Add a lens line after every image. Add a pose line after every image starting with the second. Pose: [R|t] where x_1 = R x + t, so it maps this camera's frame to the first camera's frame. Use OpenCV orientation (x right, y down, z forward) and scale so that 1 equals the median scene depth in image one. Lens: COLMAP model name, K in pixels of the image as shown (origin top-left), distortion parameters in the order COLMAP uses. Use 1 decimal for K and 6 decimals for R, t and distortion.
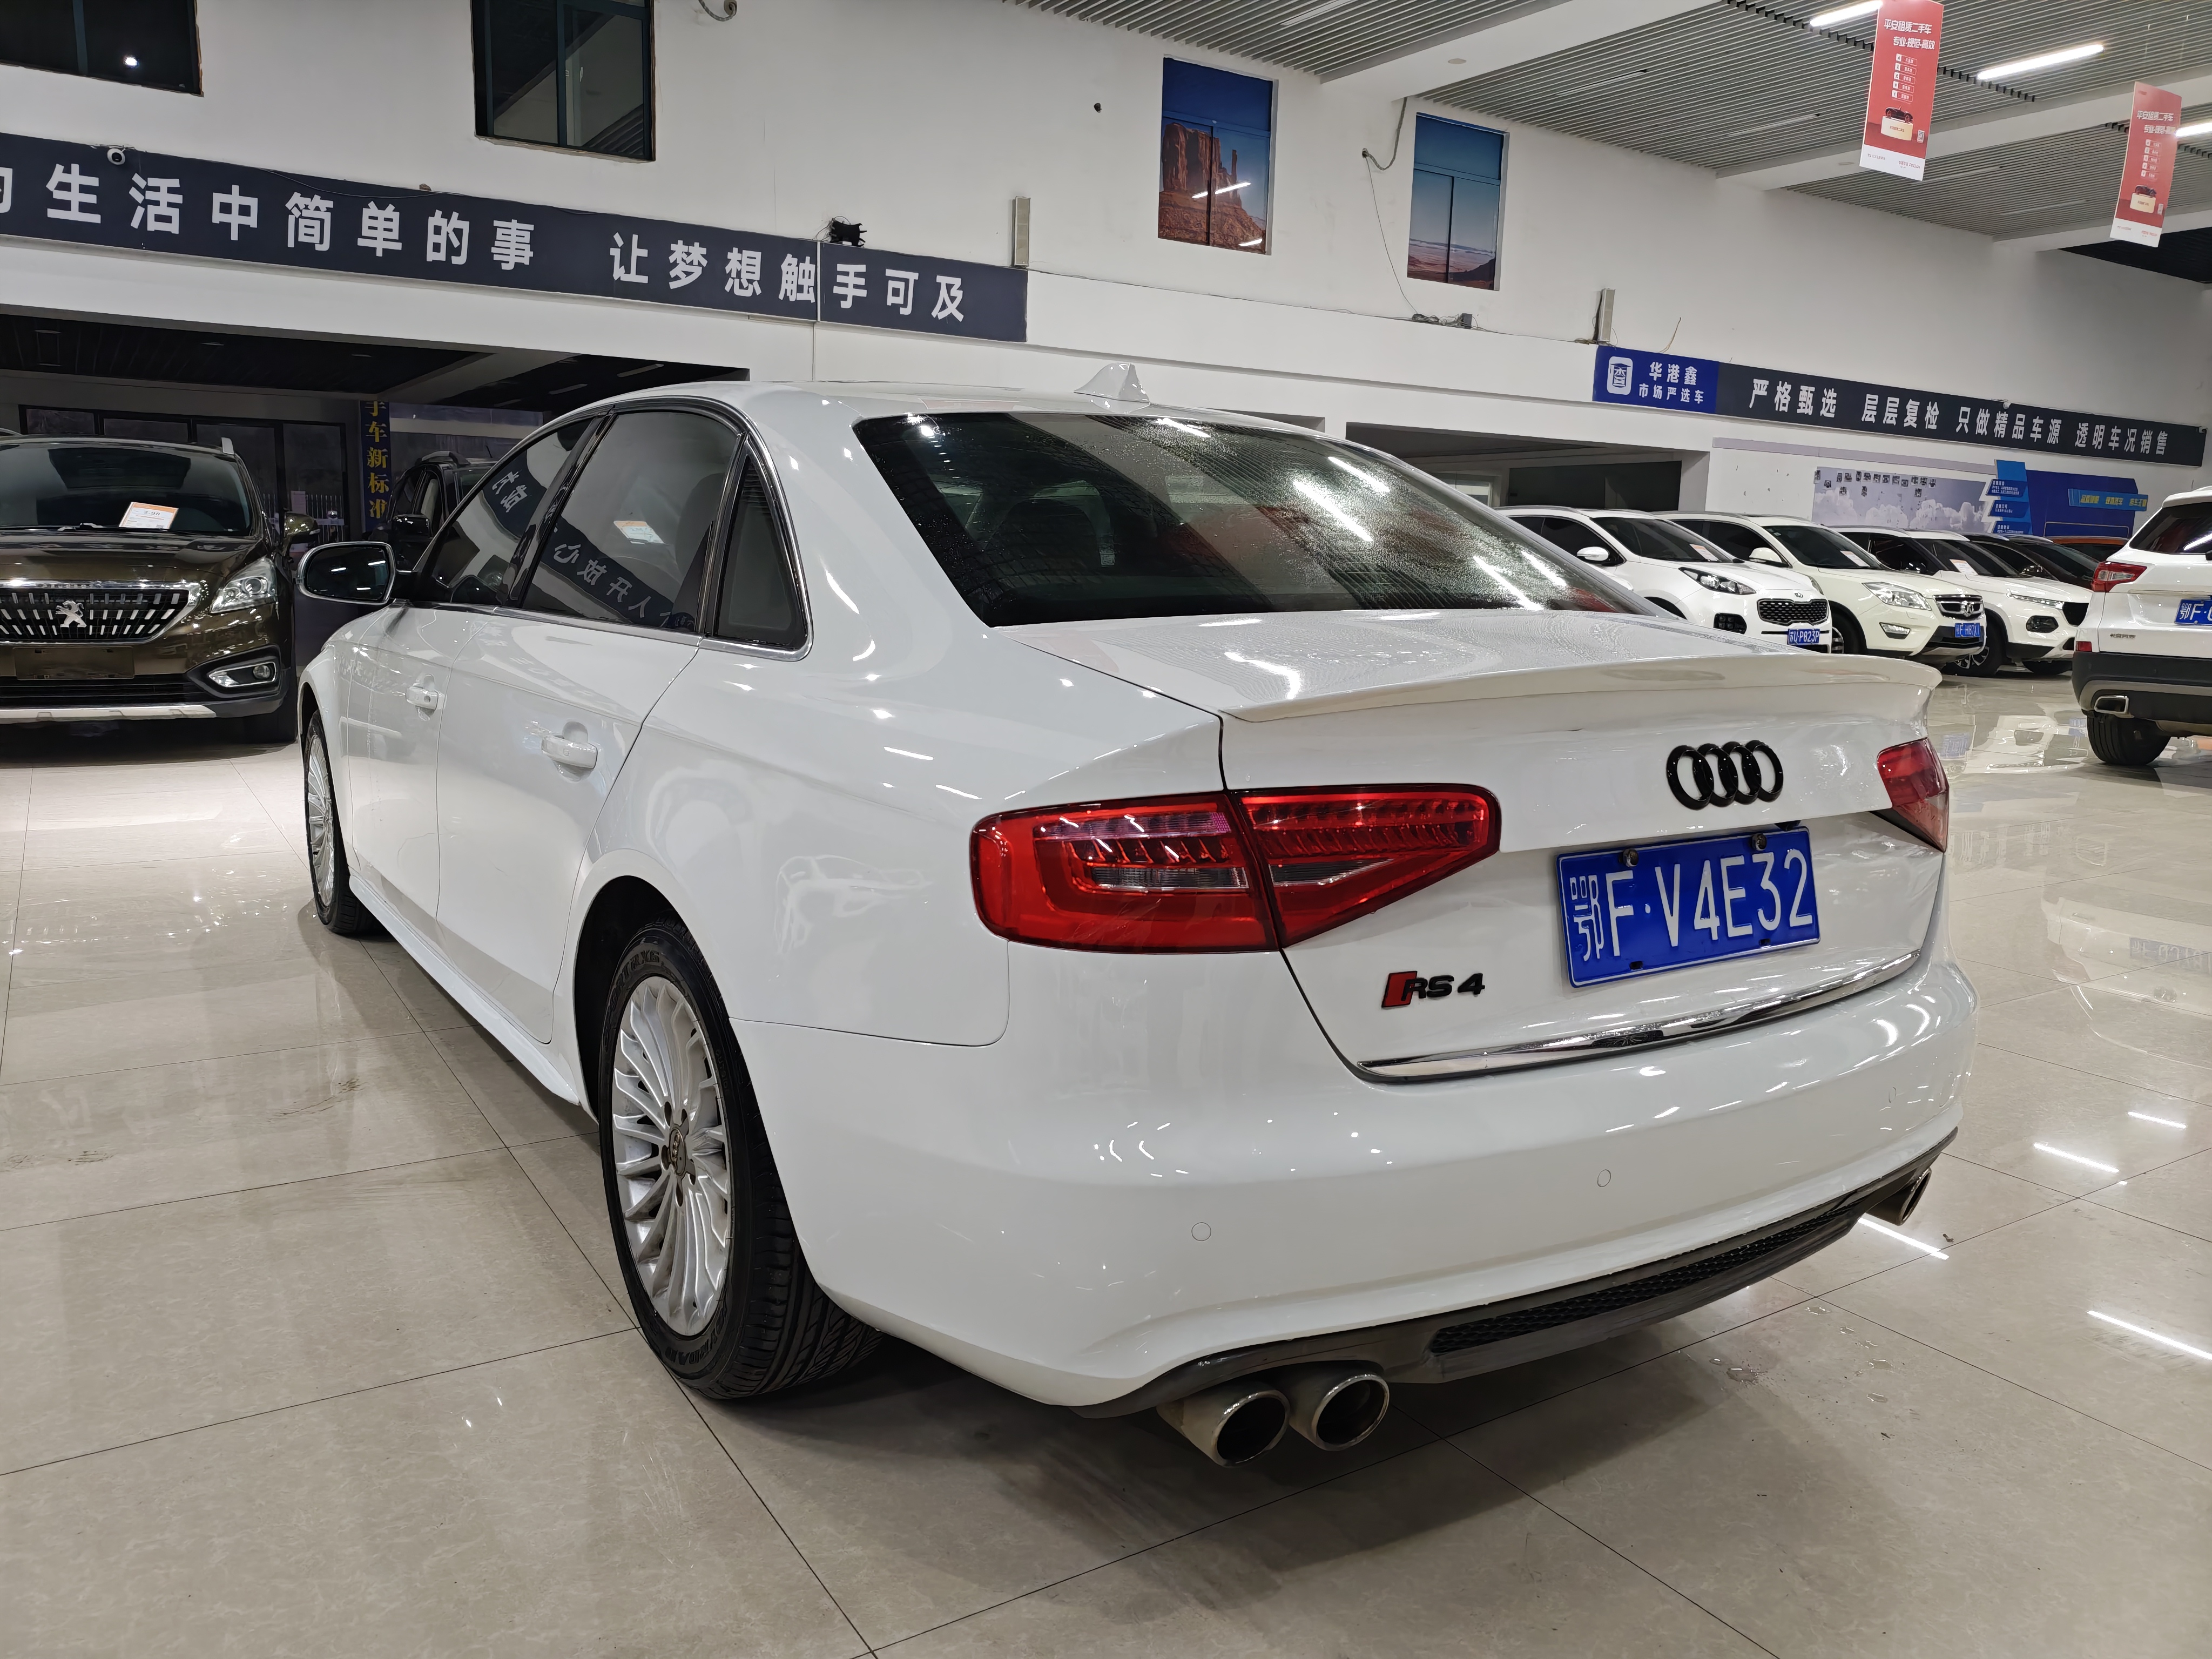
lens RADIAL K [[1641.6, 0, 1110.0], [0, 1641.6, 829.9], [0, 0, 1]] dist [0.005594, 0.000938]
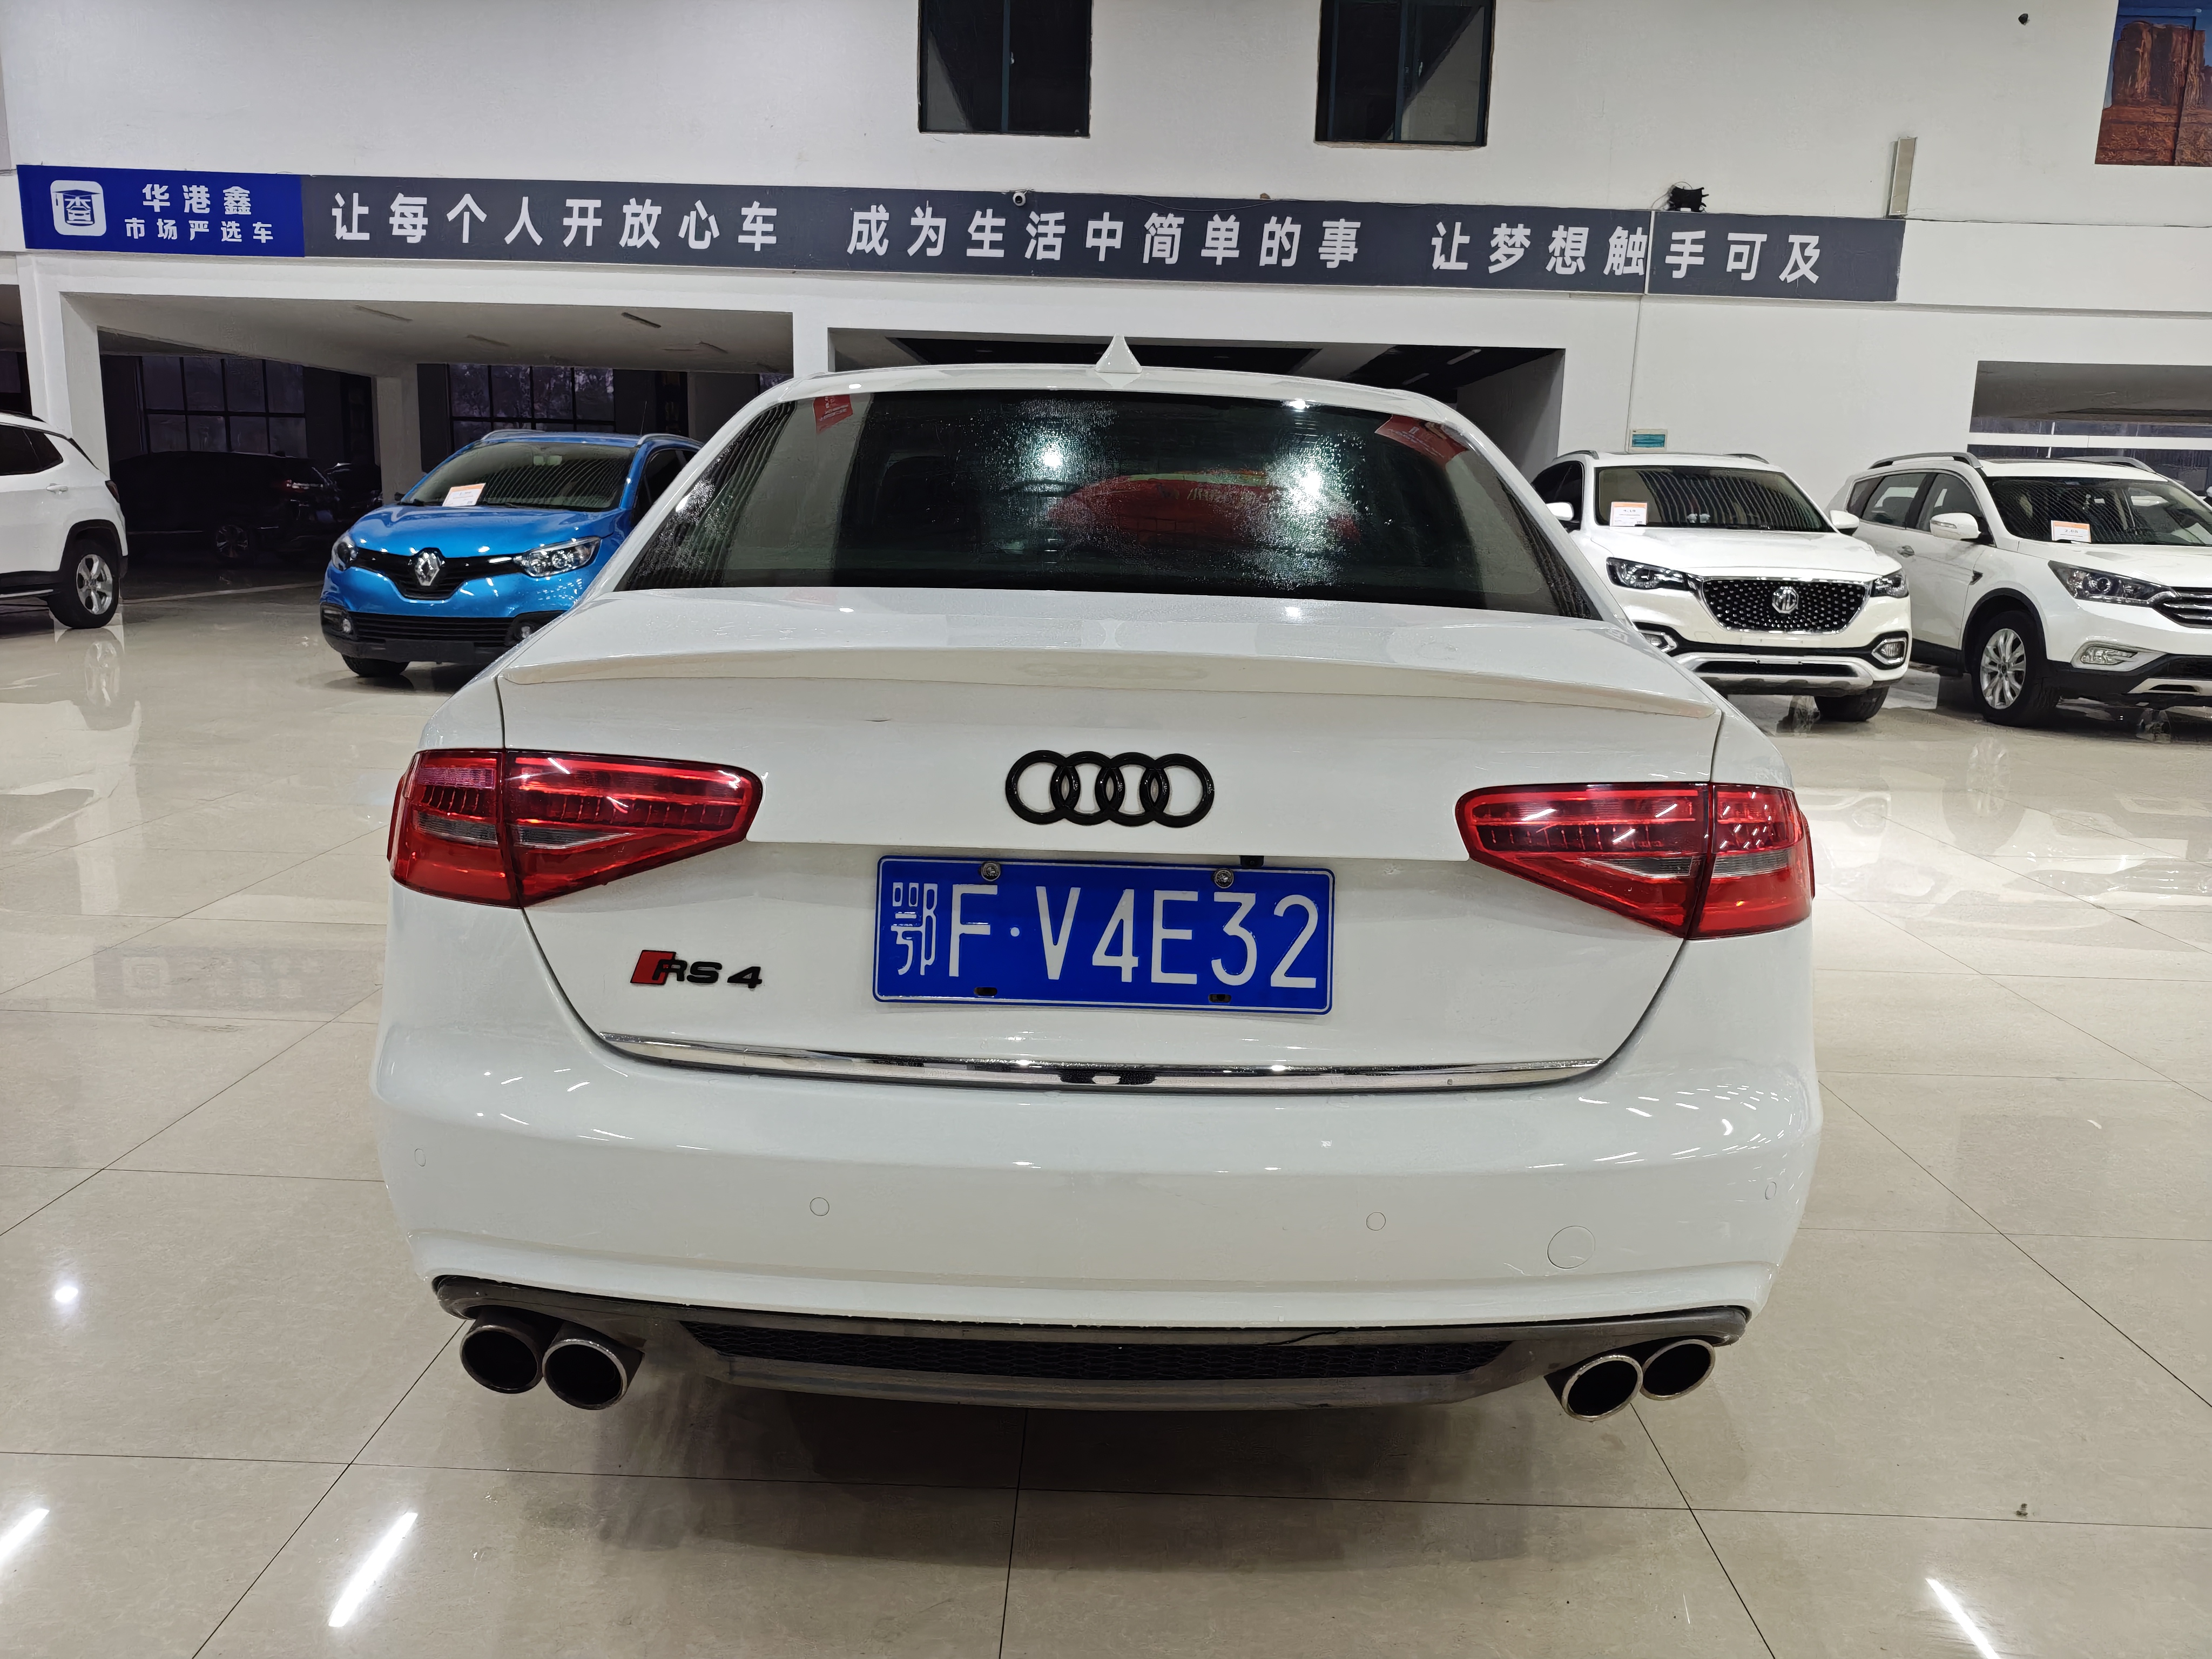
lens RADIAL K [[1641.6, 0, 1102.1], [0, 1641.6, 827.3], [0, 0, 1]] dist [0.005594, 0.000938]
pose [[0.838849, 0.103719, -0.534392, 0.618365], [-0.099844, 0.994342, 0.036262, -0.033271], [0.535130, 0.022938, 0.844458, 0.204775]]
